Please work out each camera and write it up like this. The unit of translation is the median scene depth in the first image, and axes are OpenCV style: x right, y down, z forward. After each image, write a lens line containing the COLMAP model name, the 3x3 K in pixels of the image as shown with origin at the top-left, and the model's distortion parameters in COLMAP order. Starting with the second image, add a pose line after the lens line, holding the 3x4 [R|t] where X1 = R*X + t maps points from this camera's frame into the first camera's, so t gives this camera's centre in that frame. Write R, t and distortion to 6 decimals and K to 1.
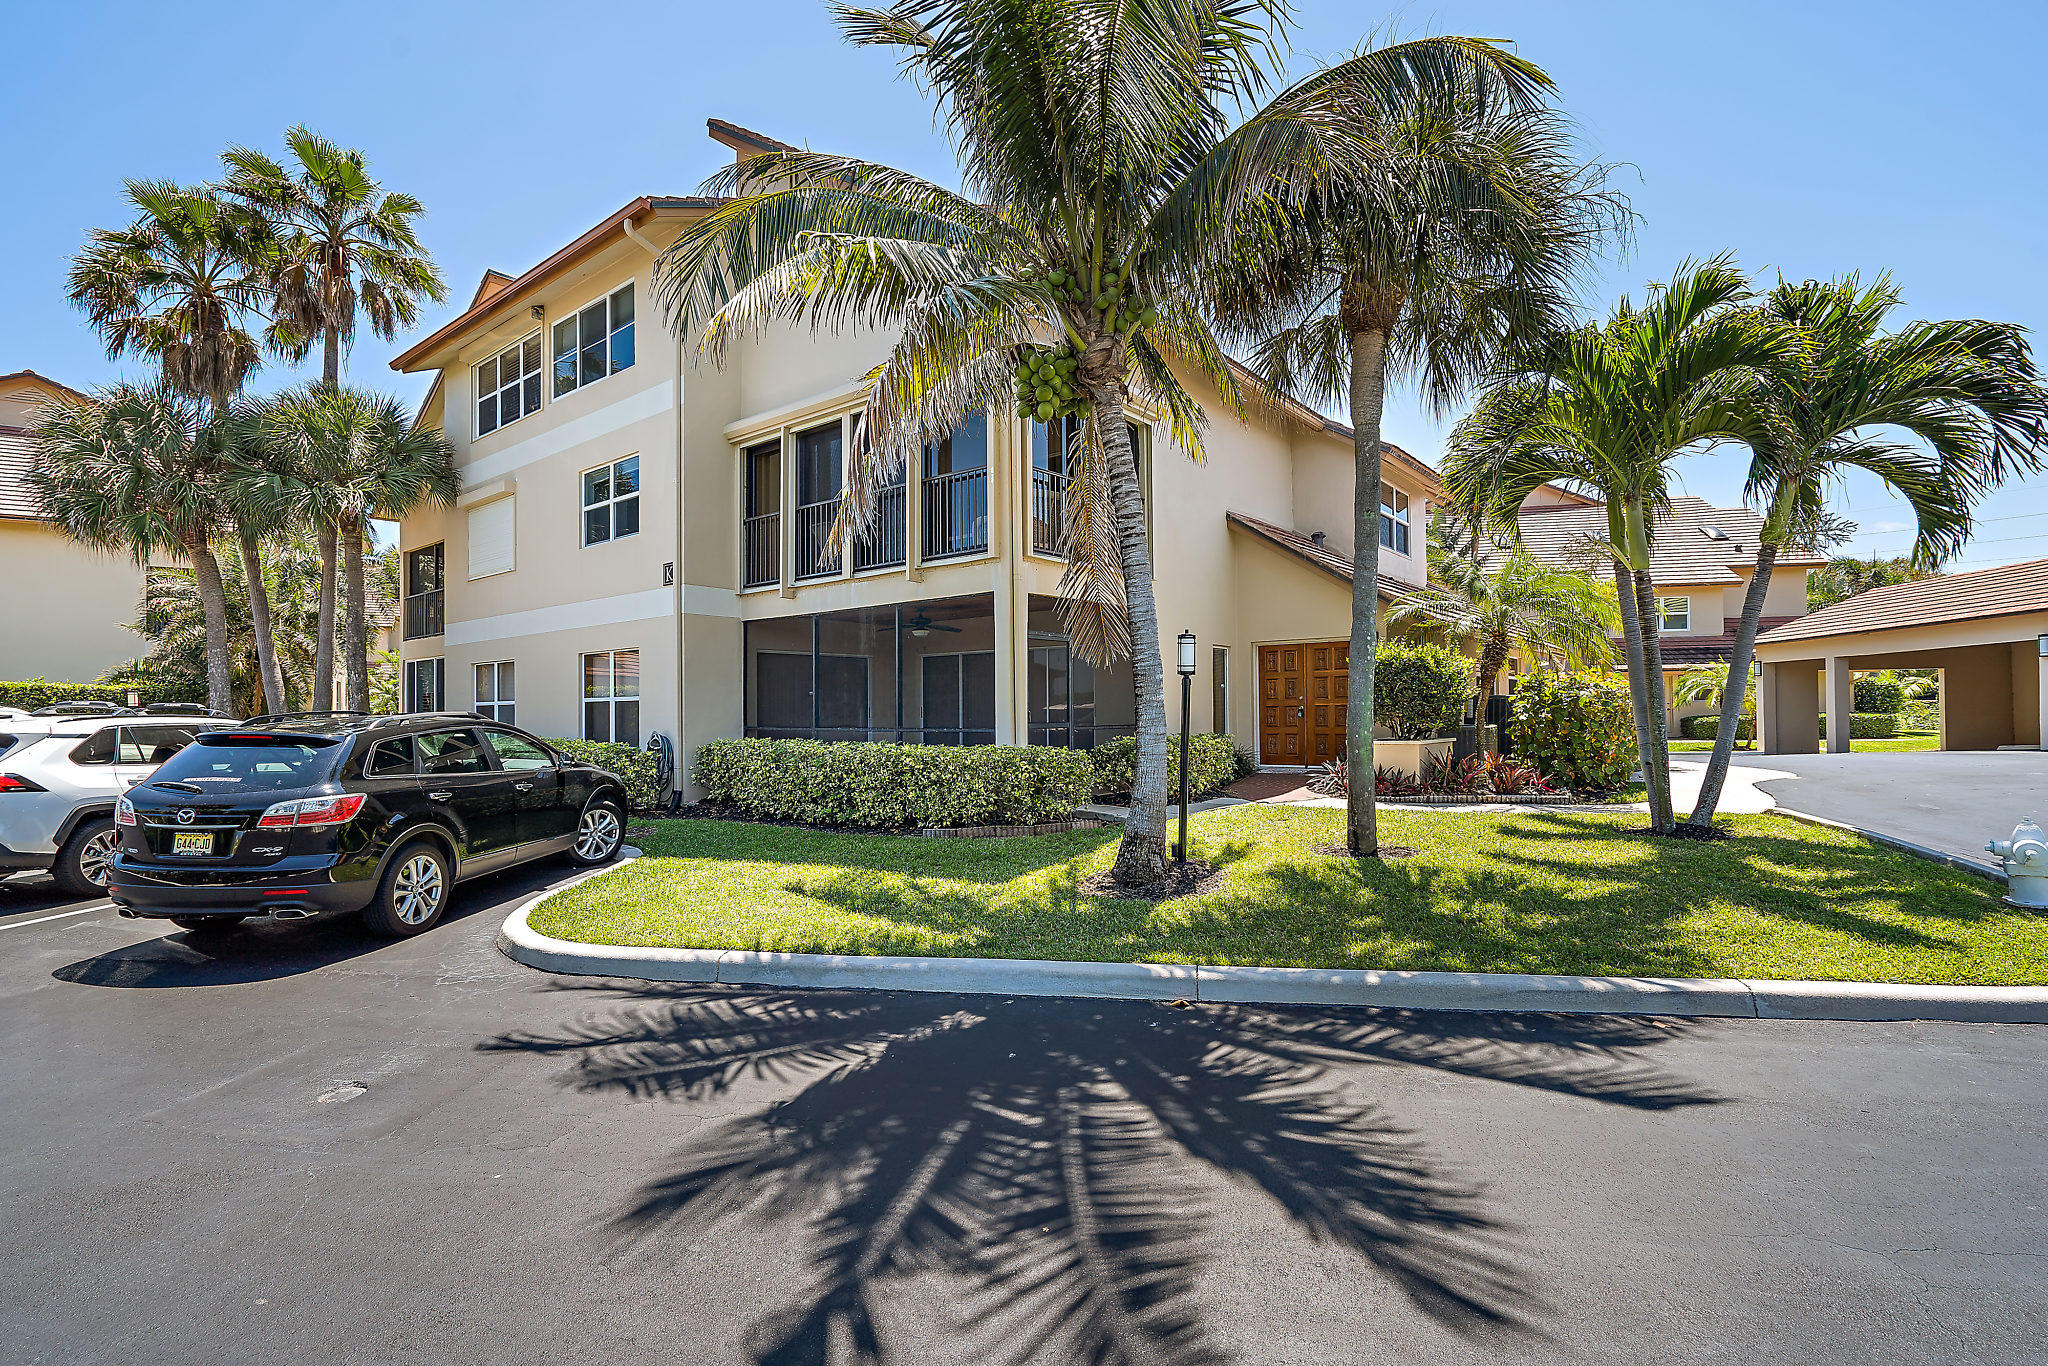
lens RADIAL K [[942.3, 0, 1029.7], [0, 942.3, 696.3], [0, 0, 1]] dist [-0.000418, 0.000800]
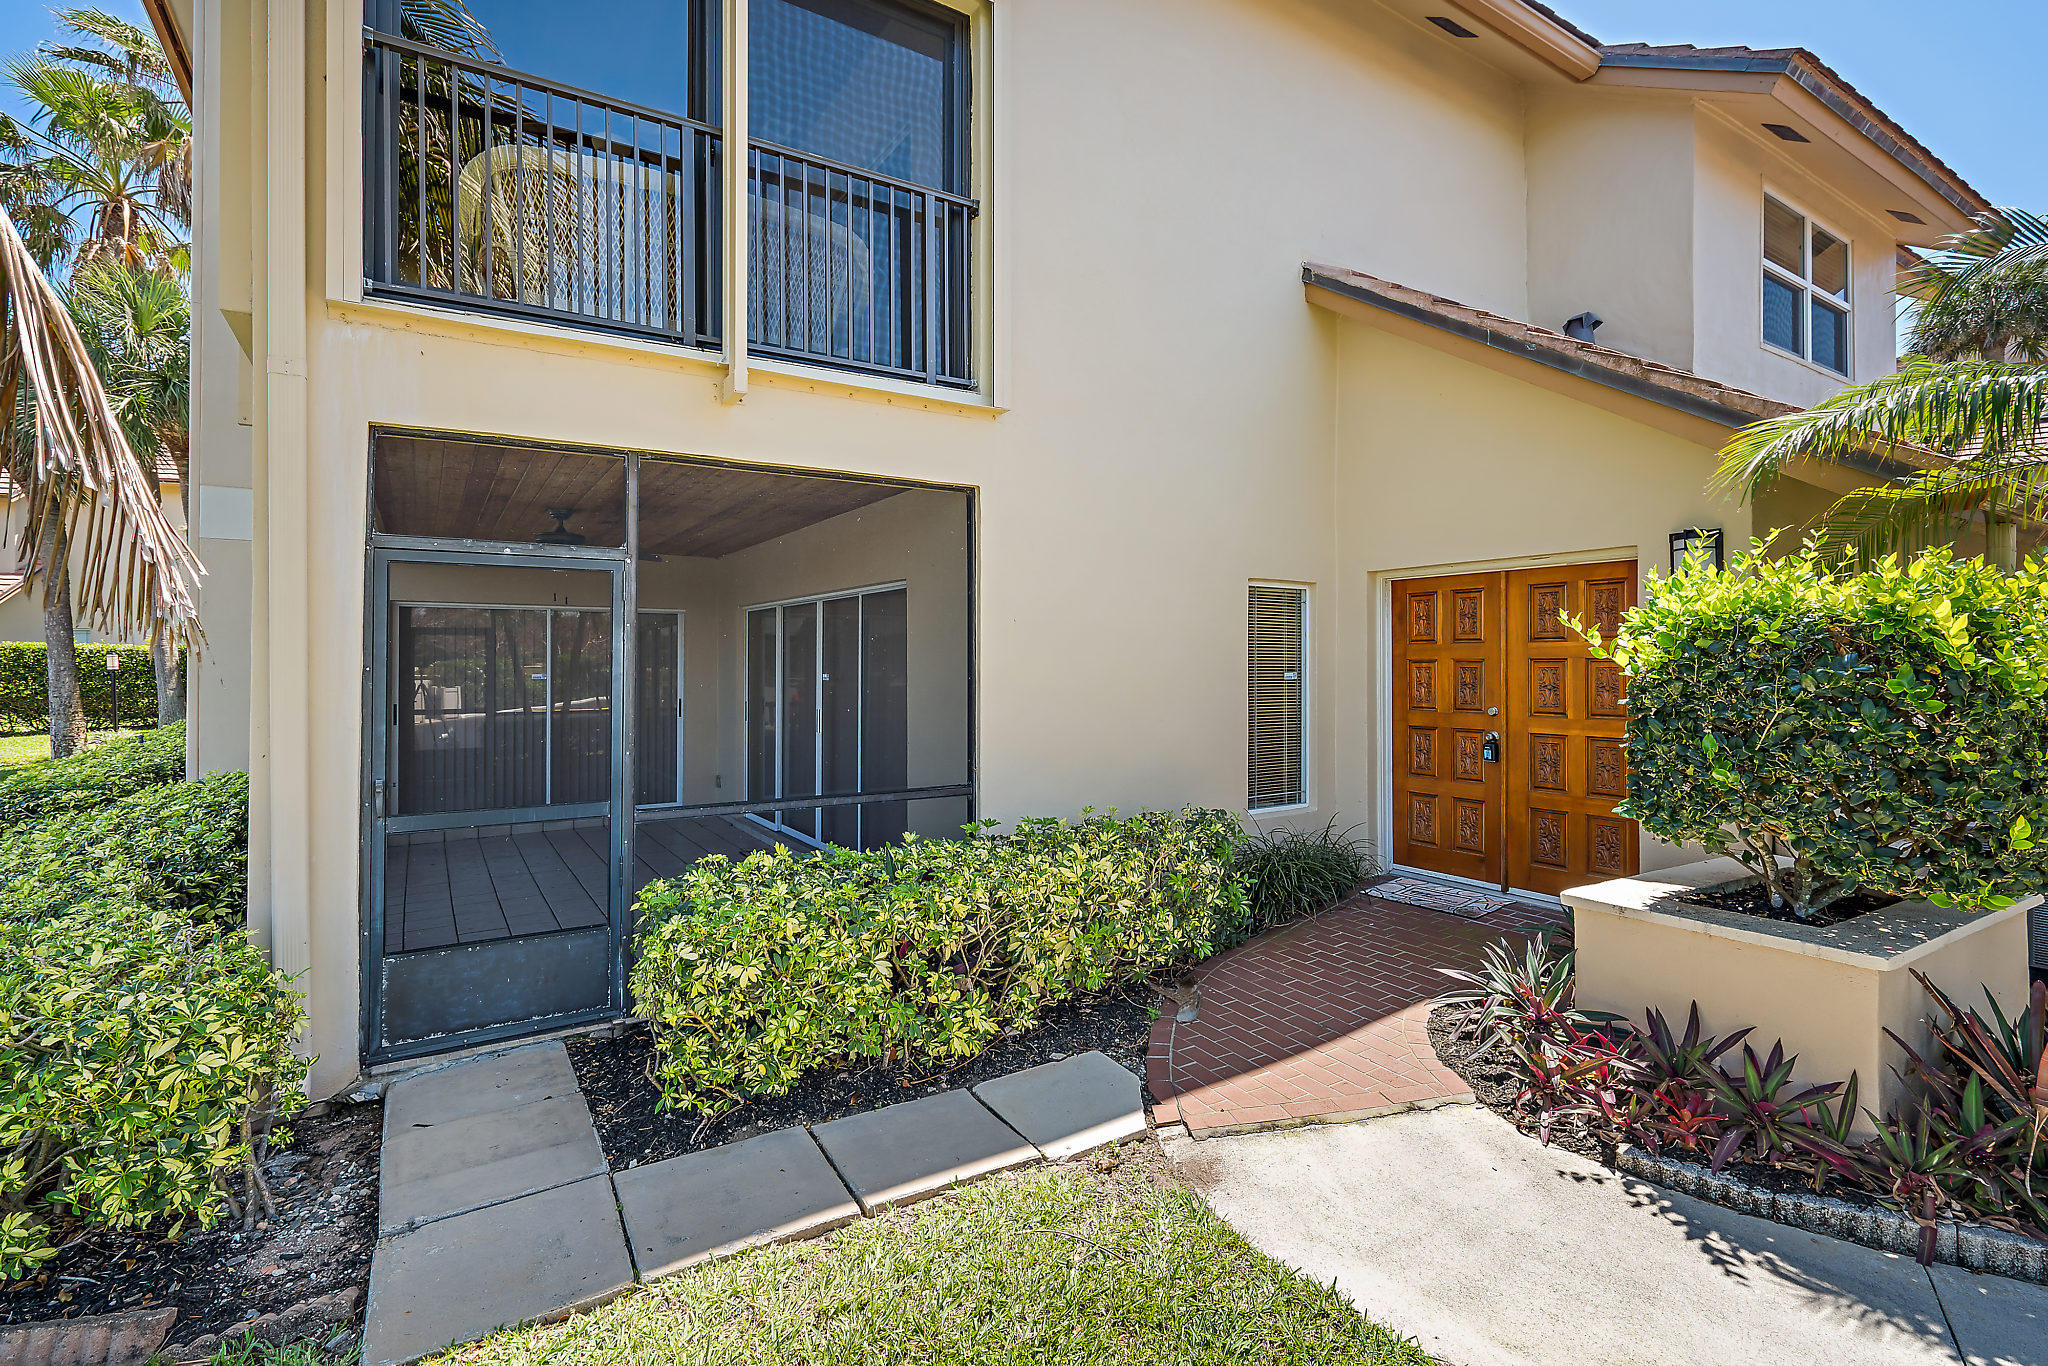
lens RADIAL K [[942.3, 0, 1013.2], [0, 942.3, 665.6], [0, 0, 1]] dist [-0.000418, 0.000800]
pose [[0.942020, 0.003462, -0.335538, 0.231990], [0.004896, 0.999699, 0.024061, -0.027326], [0.335520, -0.024309, 0.941719, 0.569435]]
